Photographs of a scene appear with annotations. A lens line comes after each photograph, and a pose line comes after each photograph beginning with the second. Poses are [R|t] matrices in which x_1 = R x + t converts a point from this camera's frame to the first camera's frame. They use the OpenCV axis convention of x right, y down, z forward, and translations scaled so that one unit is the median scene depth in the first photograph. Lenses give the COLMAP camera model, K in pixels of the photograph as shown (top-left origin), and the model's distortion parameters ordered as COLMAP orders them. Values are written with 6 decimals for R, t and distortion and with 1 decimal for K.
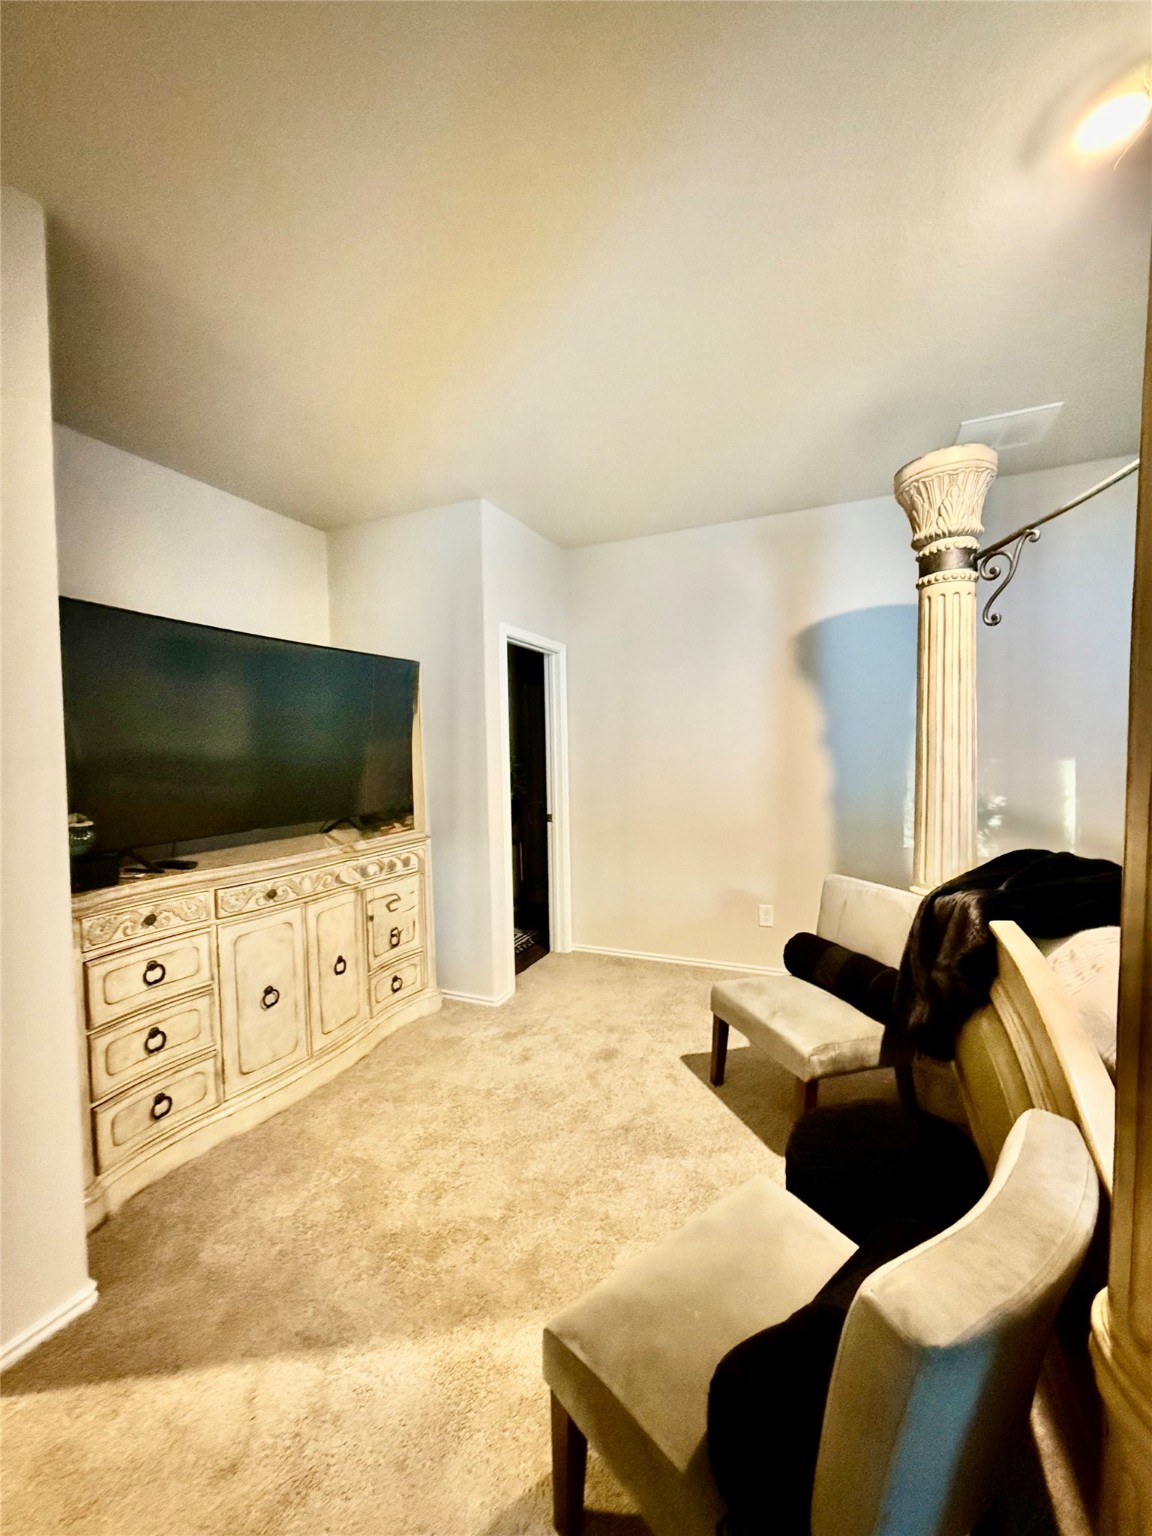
lens RADIAL K [[612.9, 0, 576.4], [0, 612.9, 772.5], [0, 0, 1]] dist [0.000086, -0.000077]
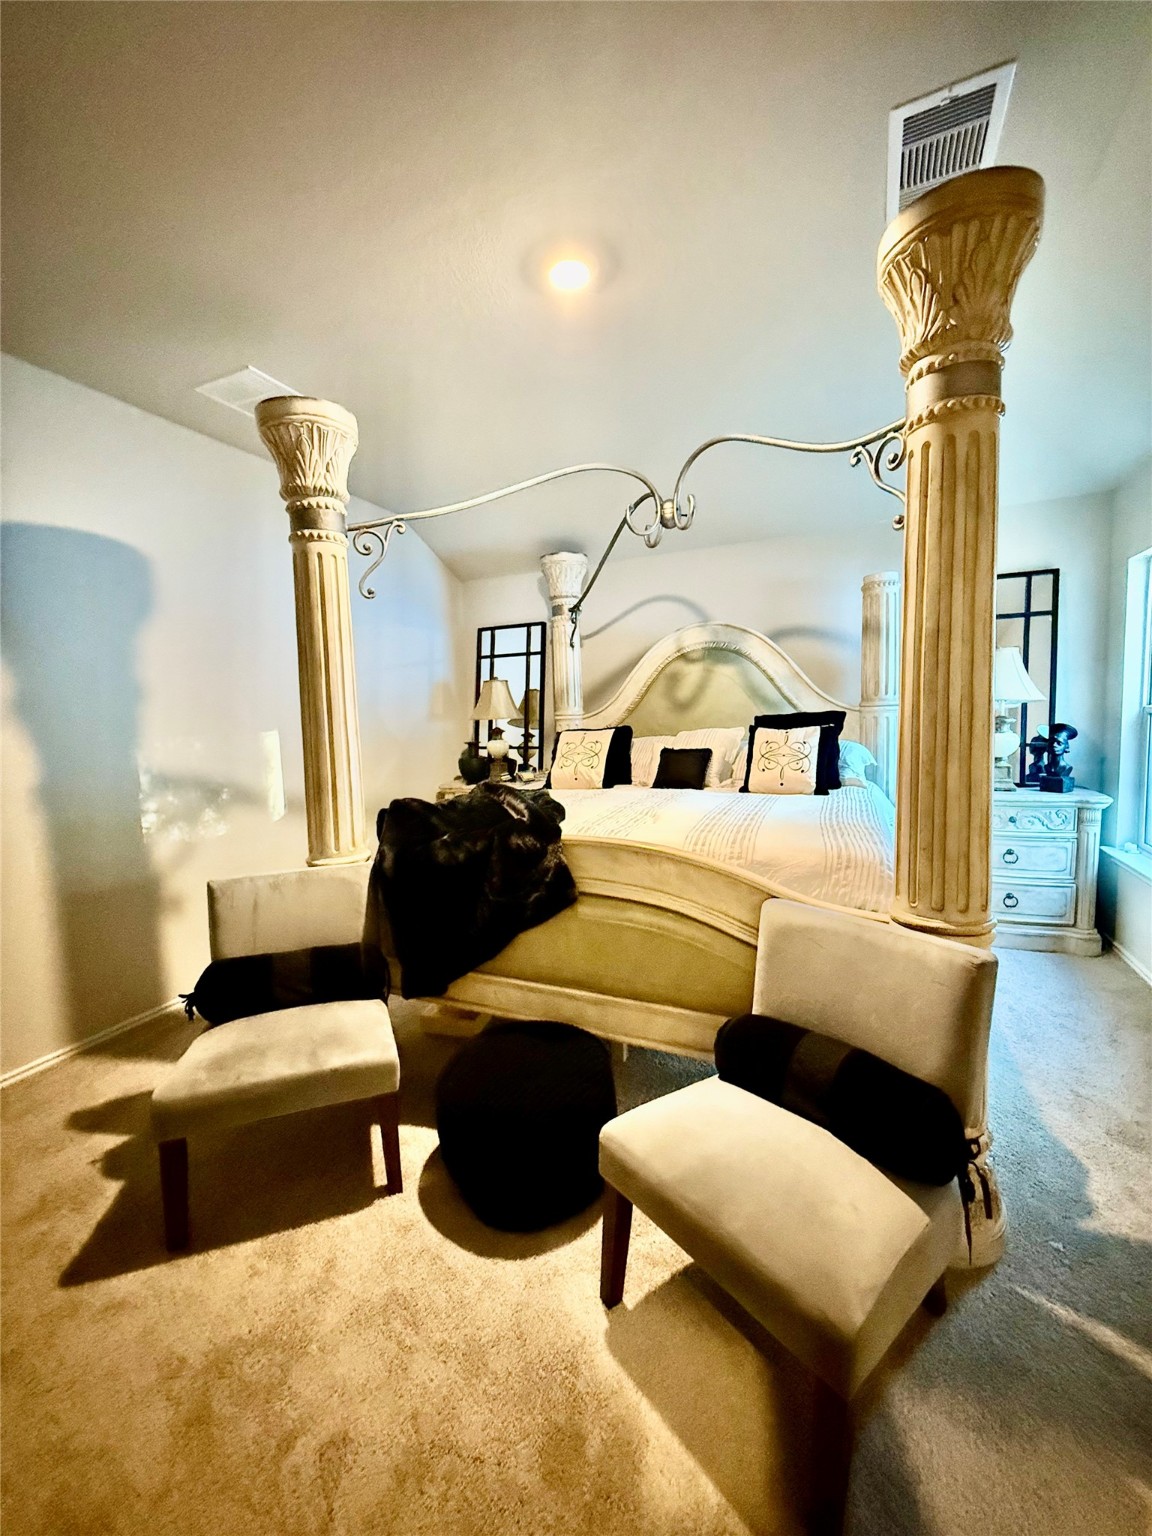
lens RADIAL K [[612.9, 0, 574.9], [0, 612.9, 771.6], [0, 0, 1]] dist [0.000086, -0.000077]
pose [[-0.008835, -0.075977, 0.997070, -0.408545], [0.062698, 0.995105, 0.076383, 0.002697], [-0.997993, 0.063189, -0.004028, 0.640774]]
